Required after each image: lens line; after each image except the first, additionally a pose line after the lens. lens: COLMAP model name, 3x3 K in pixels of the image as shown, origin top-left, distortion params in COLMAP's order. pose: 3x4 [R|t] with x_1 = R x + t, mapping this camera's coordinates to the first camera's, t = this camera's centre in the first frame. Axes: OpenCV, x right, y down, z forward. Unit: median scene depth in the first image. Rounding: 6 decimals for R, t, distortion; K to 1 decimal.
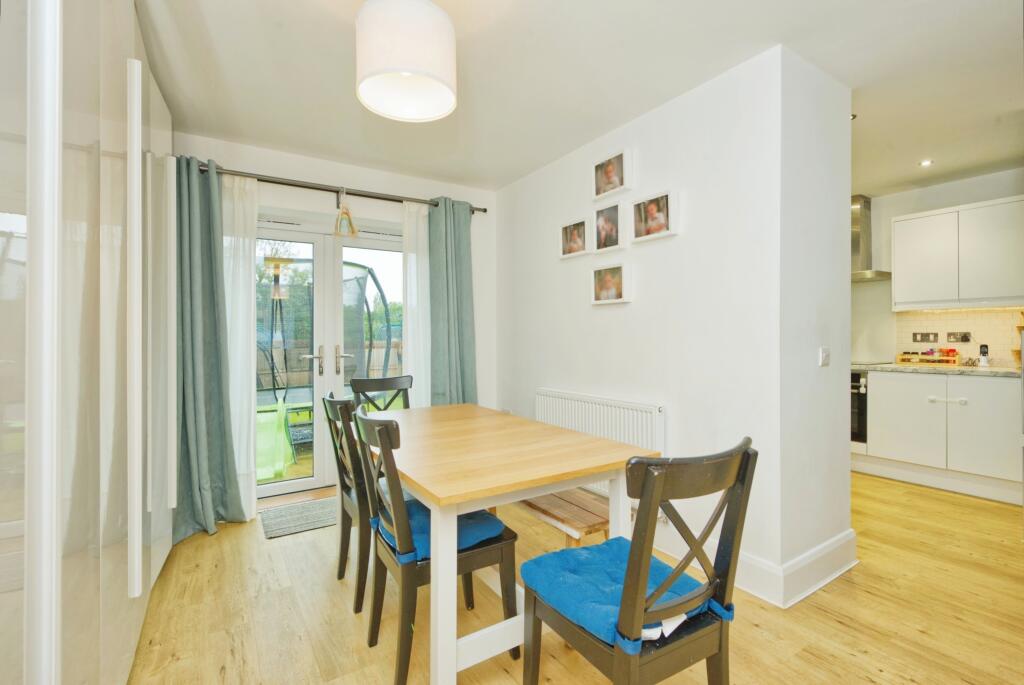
lens RADIAL K [[463.0, 0, 512.0], [0, 463.0, 342.5], [0, 0, 1]] dist [-0.000644, -0.000127]
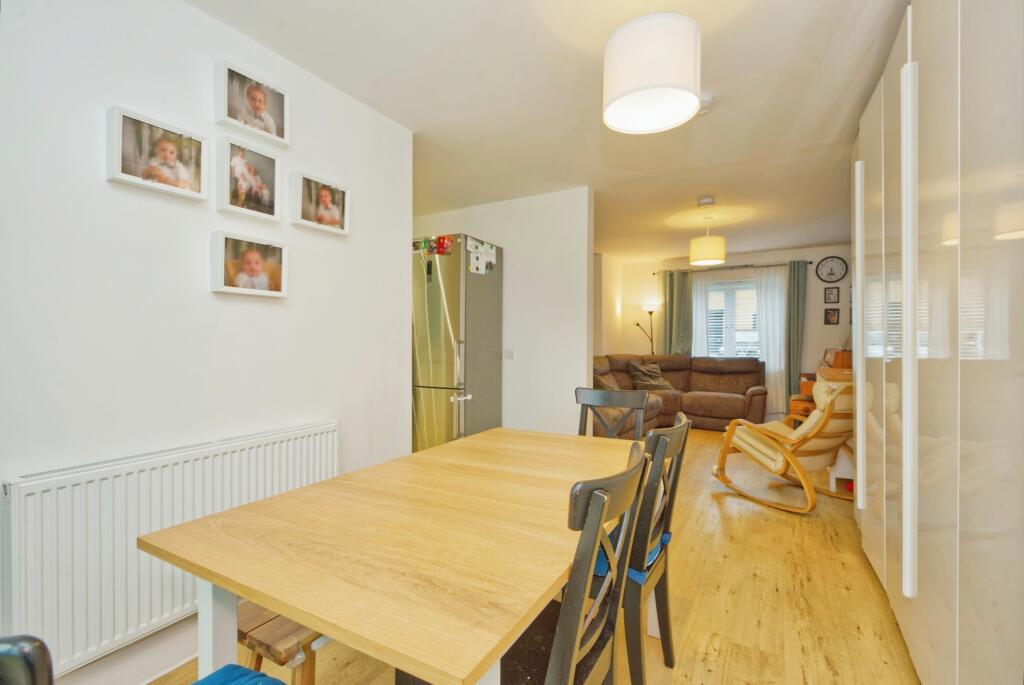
lens RADIAL K [[463.0, 0, 512.0], [0, 463.0, 342.5], [0, 0, 1]] dist [-0.000644, -0.000127]
pose [[-0.473027, -0.000803, 0.881047, -0.544538], [0.013116, 0.999882, 0.007953, -0.016331], [-0.880950, 0.015318, -0.472961, 0.972549]]
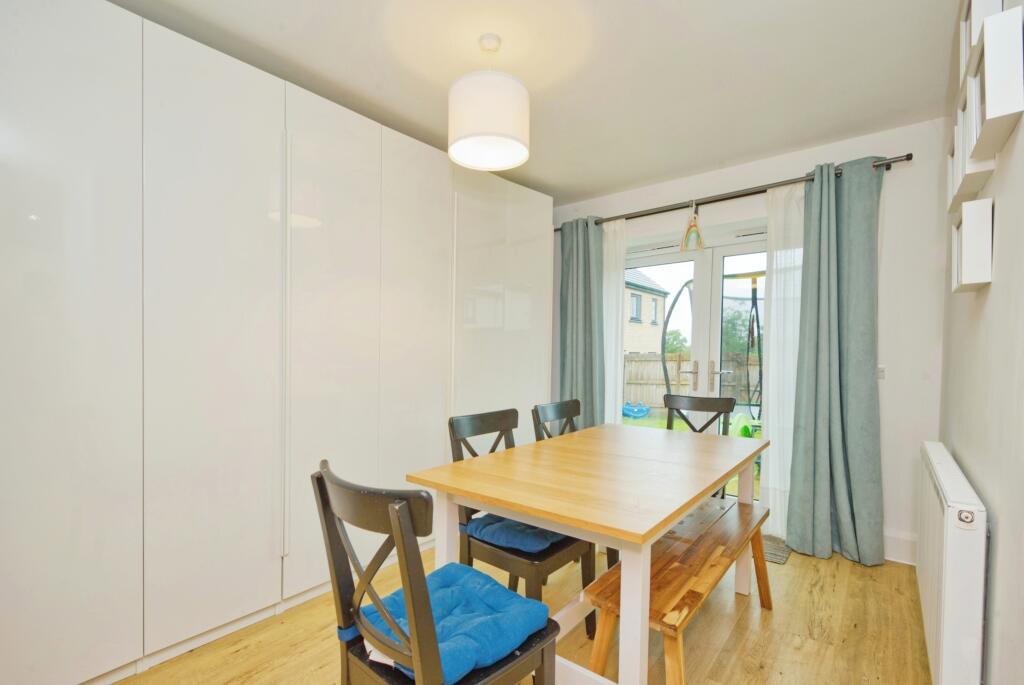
lens RADIAL K [[467.6, 0, 512.0], [0, 467.6, 360.7], [0, 0, 1]] dist [0.000085, -0.000049]
pose [[0.312903, 0.024510, -0.949469, 0.529051], [-0.017927, 0.999641, 0.019898, -0.008726], [0.949616, 0.010795, 0.313231, 0.377118]]
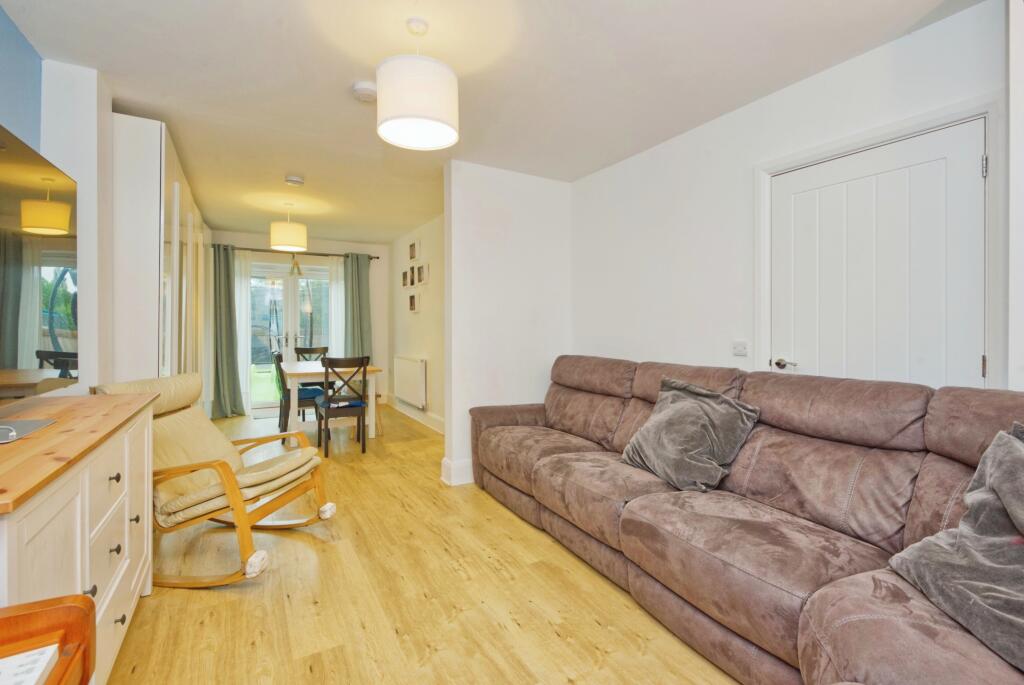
lens RADIAL K [[479.1, 0, 503.9], [0, 479.1, 349.6], [0, 0, 1]] dist [-0.000268, -0.000012]
pose [[0.996967, 0.010460, -0.077114, 0.766738], [-0.008950, 0.999762, 0.019902, 0.033506], [0.077304, -0.019151, 0.996824, -1.079780]]
